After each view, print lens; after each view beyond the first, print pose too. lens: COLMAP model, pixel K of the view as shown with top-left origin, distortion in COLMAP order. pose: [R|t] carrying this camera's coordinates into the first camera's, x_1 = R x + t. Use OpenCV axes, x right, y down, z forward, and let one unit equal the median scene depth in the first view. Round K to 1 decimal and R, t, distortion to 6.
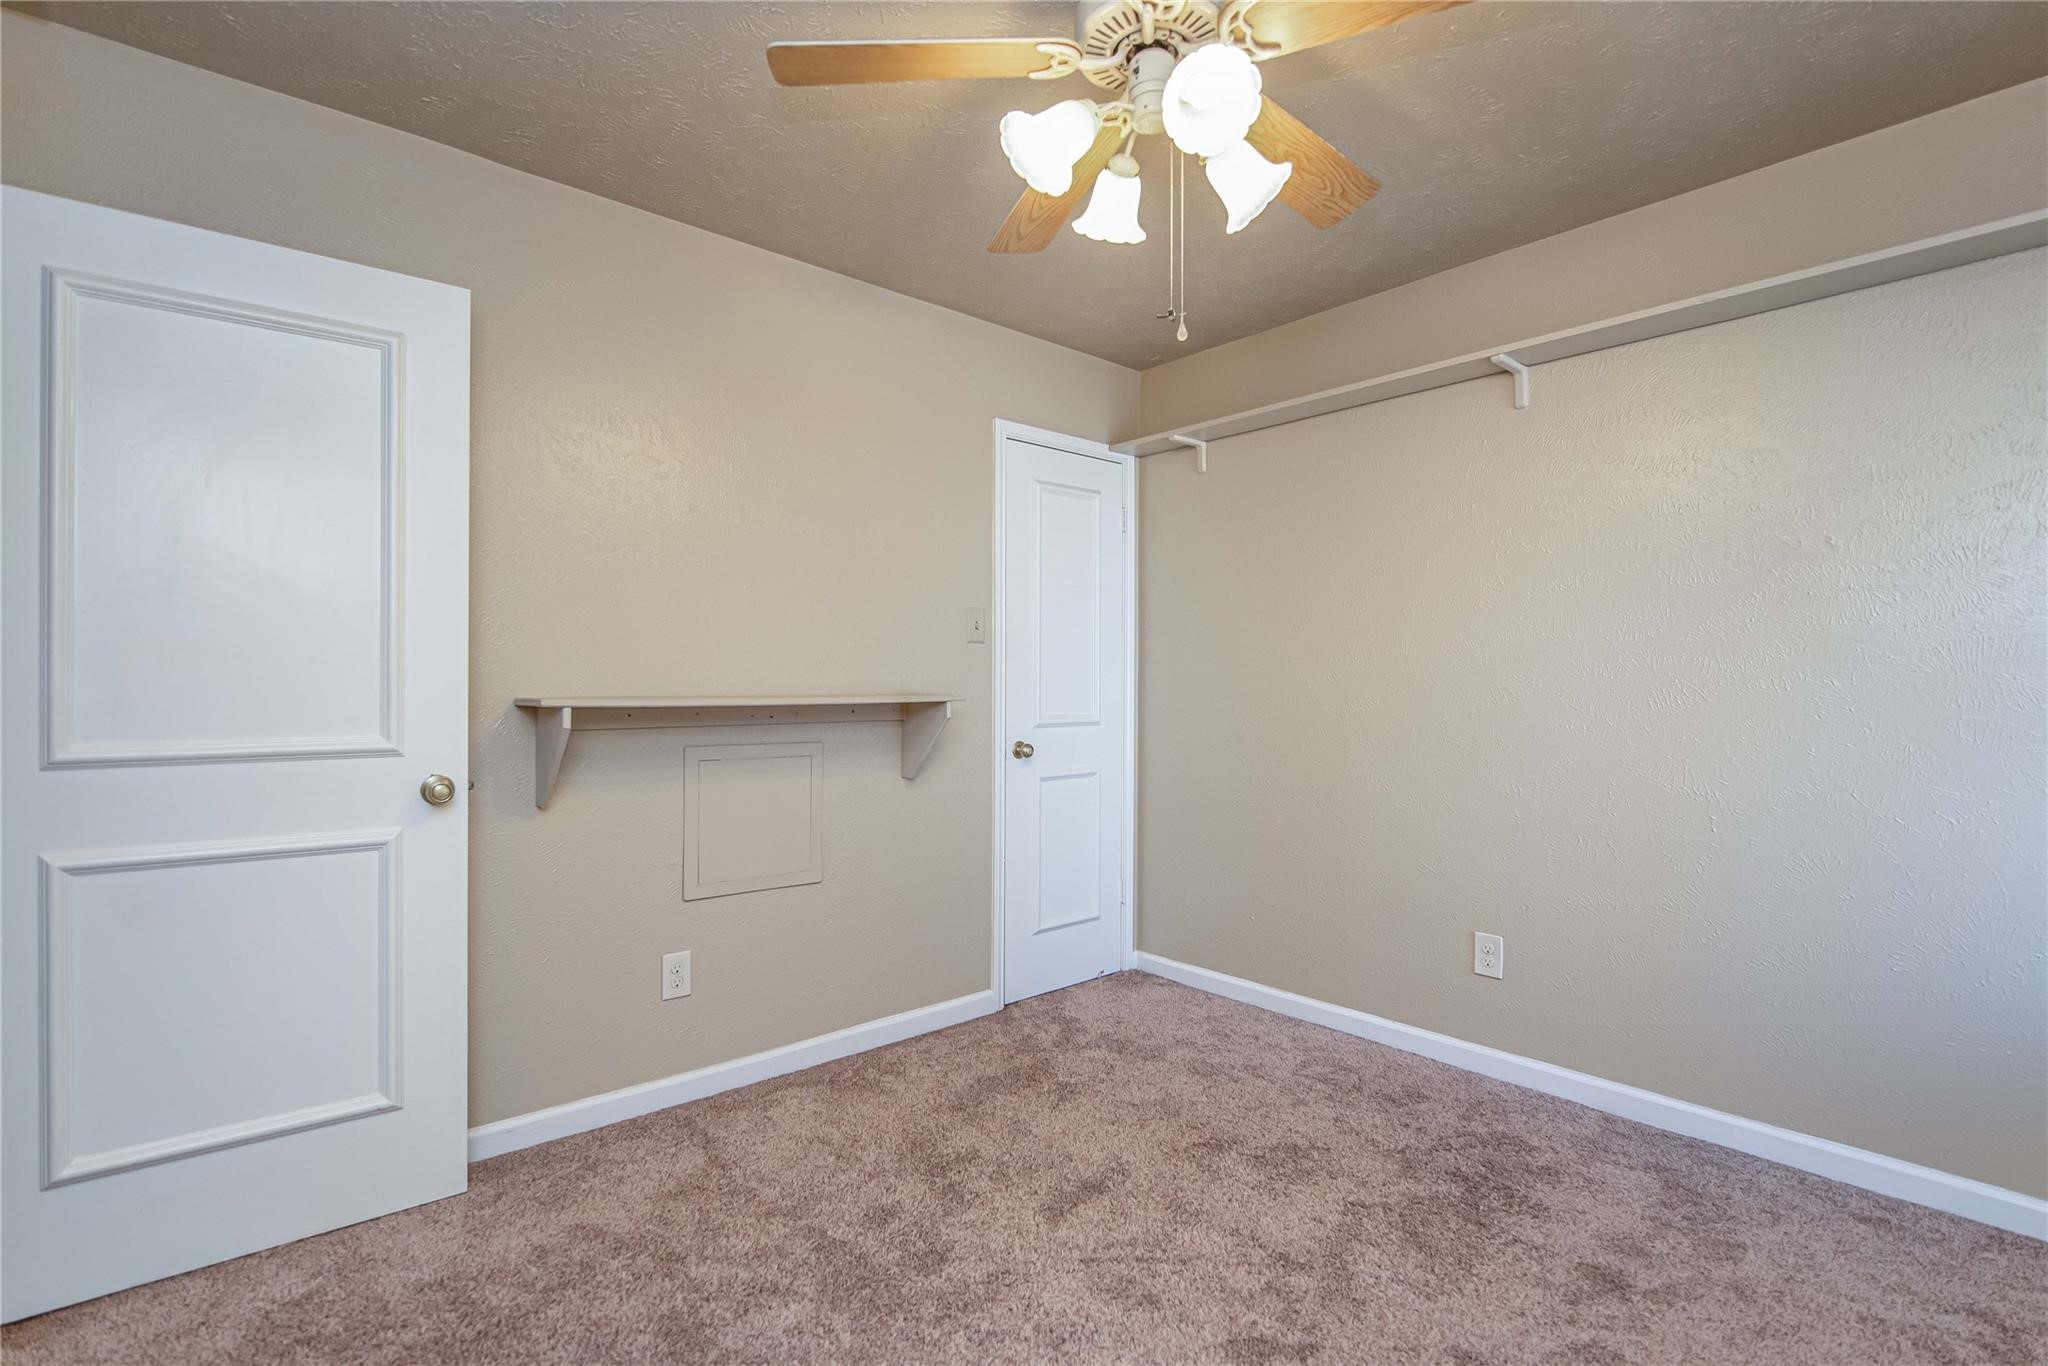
lens RADIAL K [[969.7, 0, 1033.5], [0, 969.7, 683.8], [0, 0, 1]] dist [-0.019656, -0.001568]
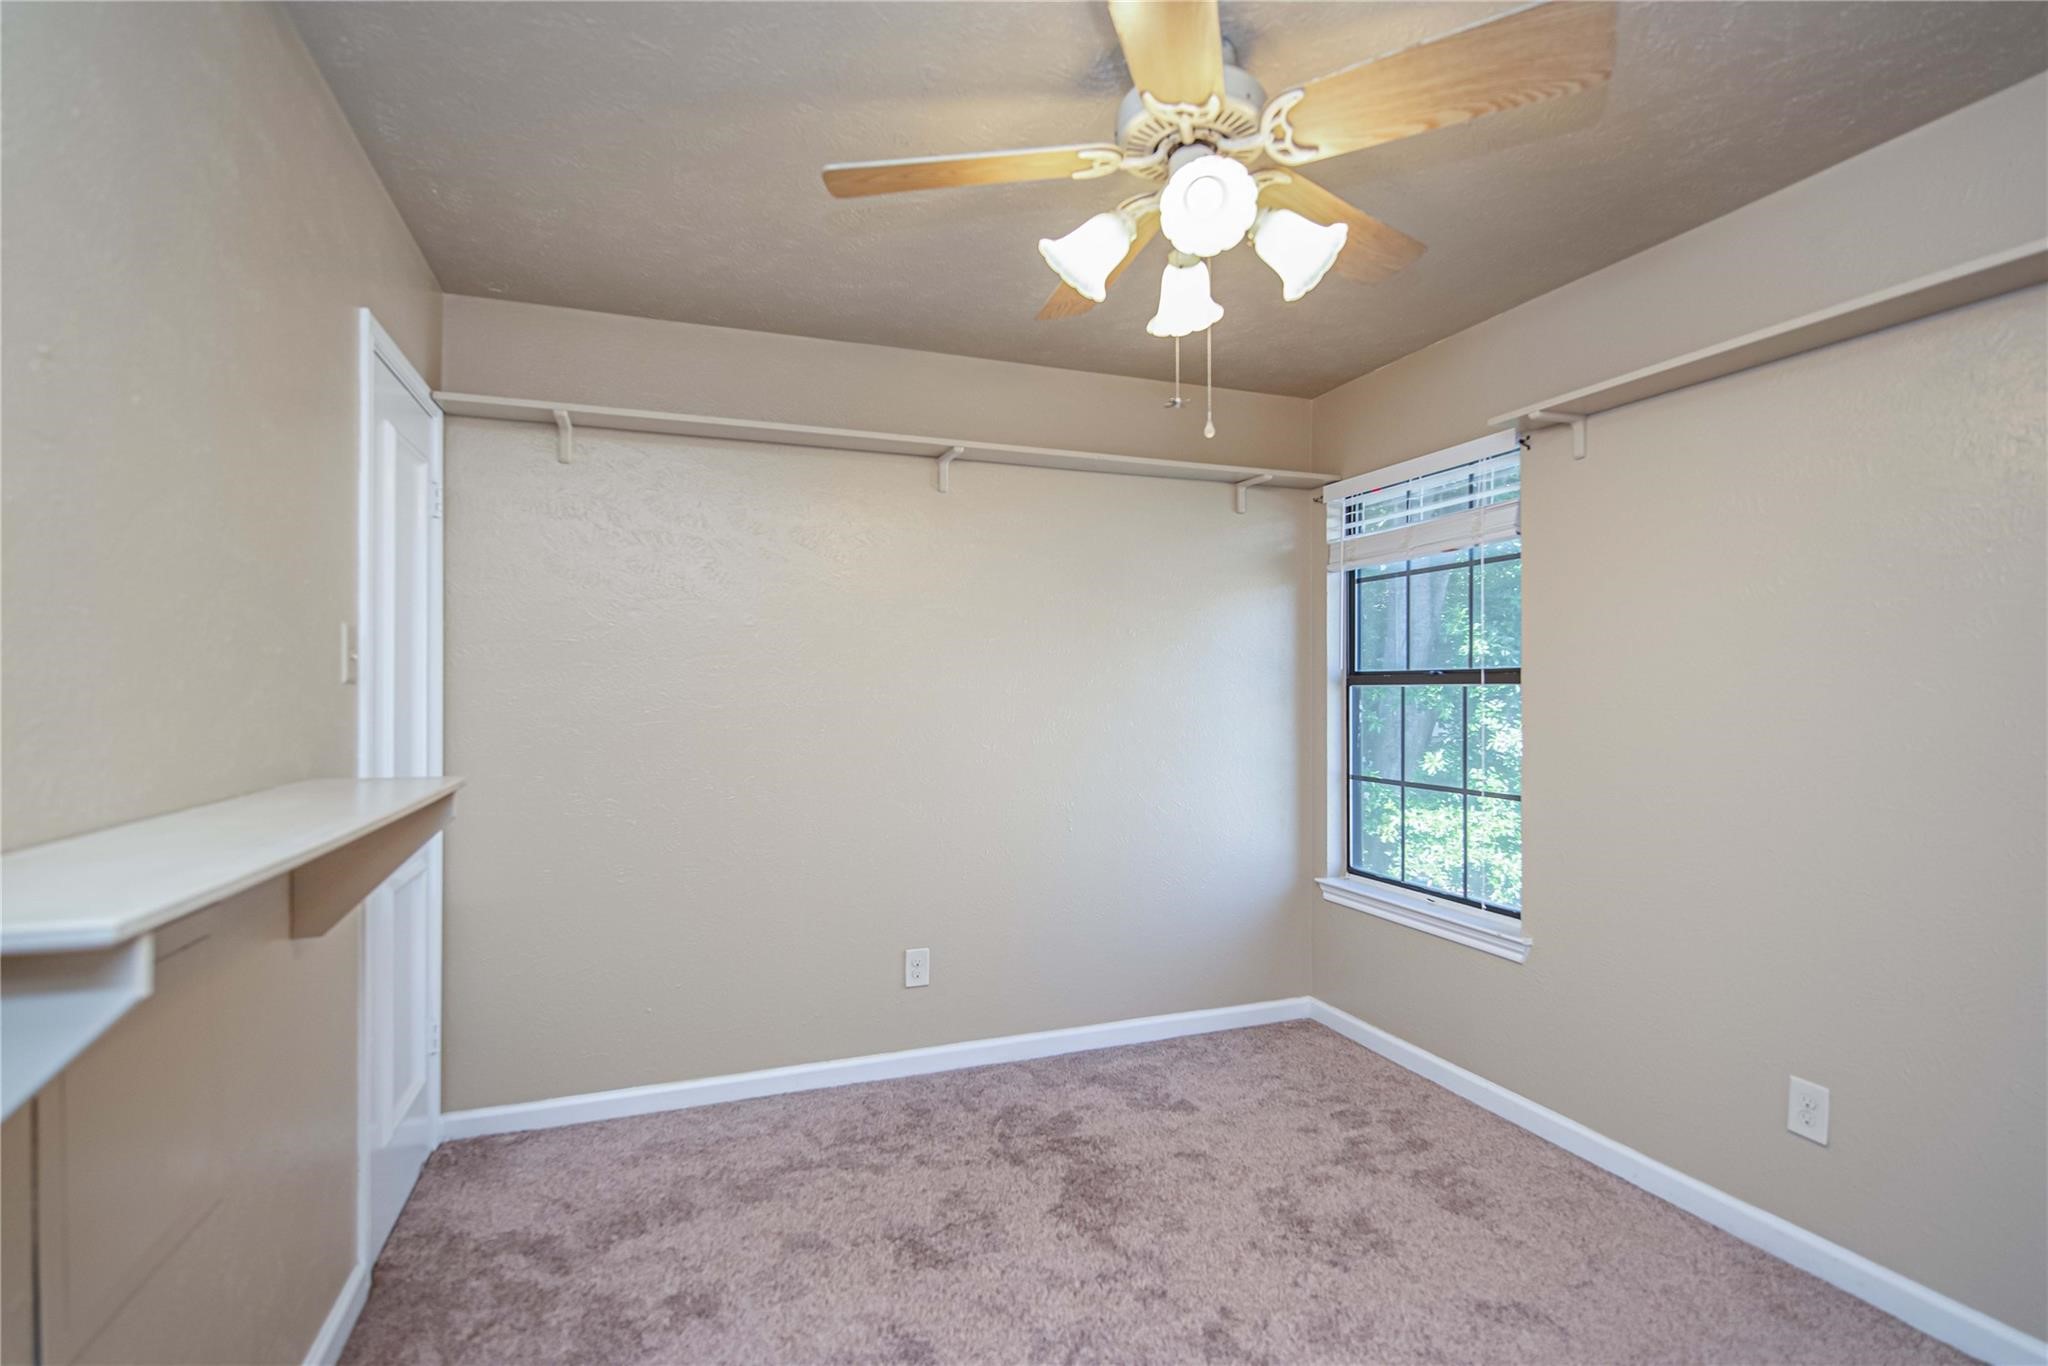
lens RADIAL K [[969.7, 0, 1031.0], [0, 969.7, 675.9], [0, 0, 1]] dist [-0.019656, -0.001568]
pose [[0.350337, 0.006778, 0.936599, -0.588593], [0.009365, 0.999898, -0.010740, -0.048111], [-0.936577, 0.012534, 0.350238, 0.520304]]
